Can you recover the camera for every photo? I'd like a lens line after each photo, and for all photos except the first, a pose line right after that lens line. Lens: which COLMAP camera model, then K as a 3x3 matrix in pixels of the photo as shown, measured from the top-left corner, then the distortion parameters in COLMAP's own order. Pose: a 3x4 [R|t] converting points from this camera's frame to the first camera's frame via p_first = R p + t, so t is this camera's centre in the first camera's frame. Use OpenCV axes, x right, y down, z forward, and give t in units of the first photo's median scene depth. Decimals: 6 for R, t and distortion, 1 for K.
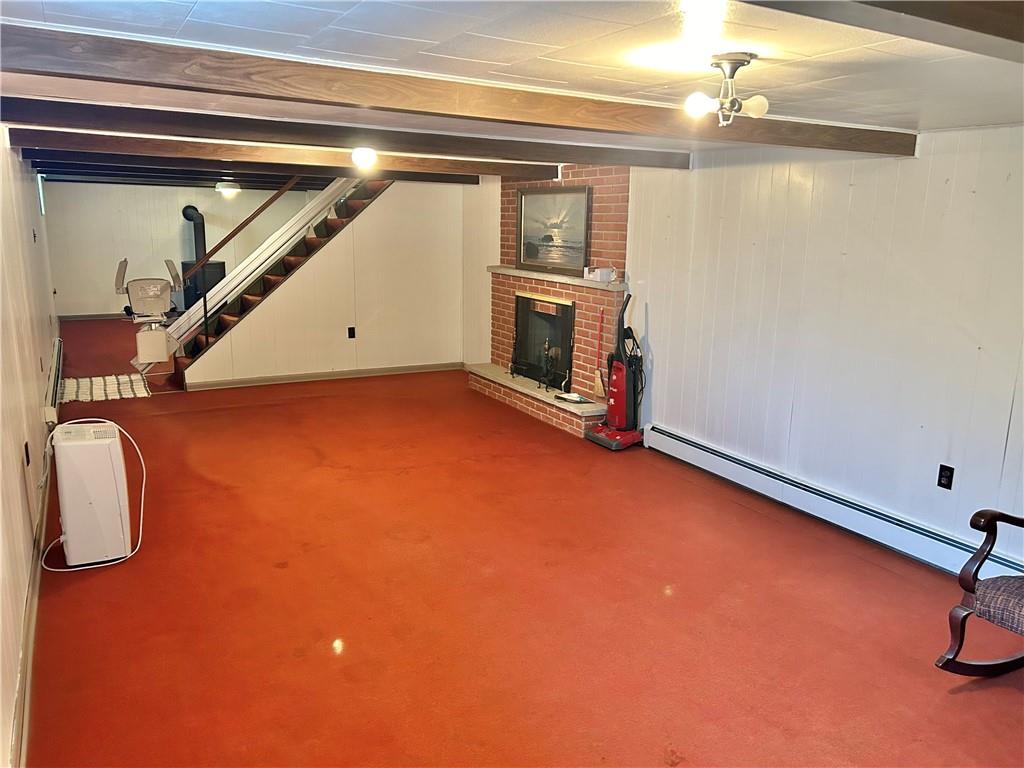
lens RADIAL K [[769.6, 0, 519.4], [0, 769.6, 382.7], [0, 0, 1]] dist [0.066026, -0.067036]
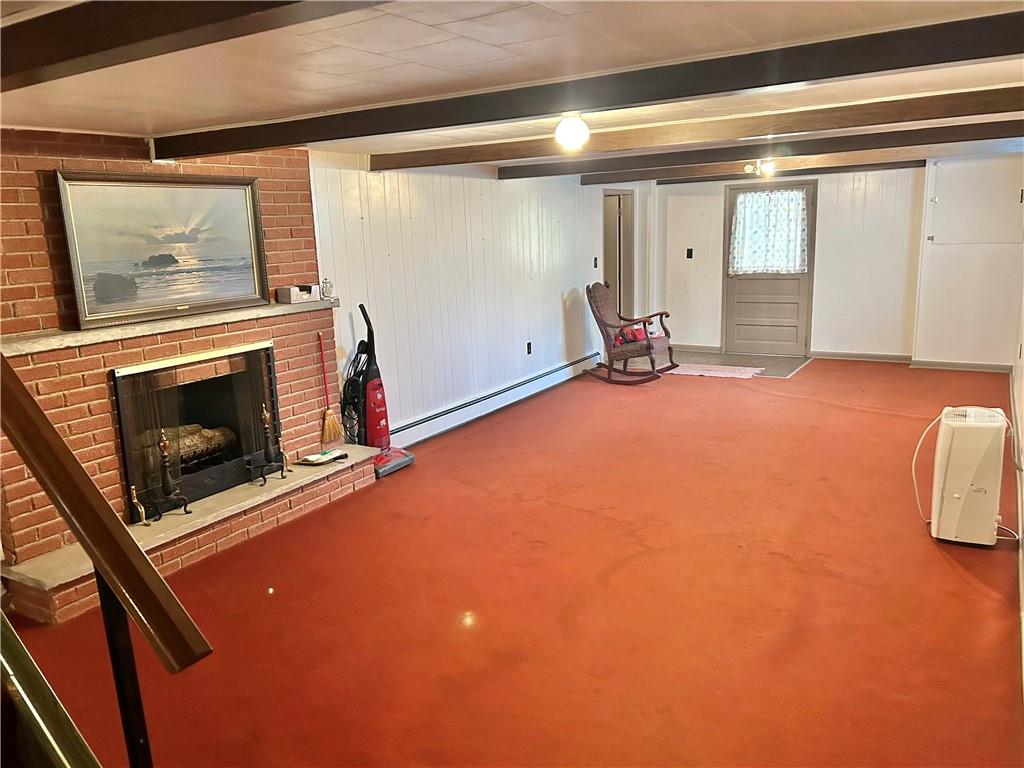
lens RADIAL K [[769.6, 0, 519.4], [0, 769.6, 382.7], [0, 0, 1]] dist [0.066026, -0.067036]
pose [[-0.495827, -0.177818, 0.850021, -0.640539], [0.206909, 0.926435, 0.314496, -0.240557], [-0.843412, 0.331812, -0.422559, 1.095864]]
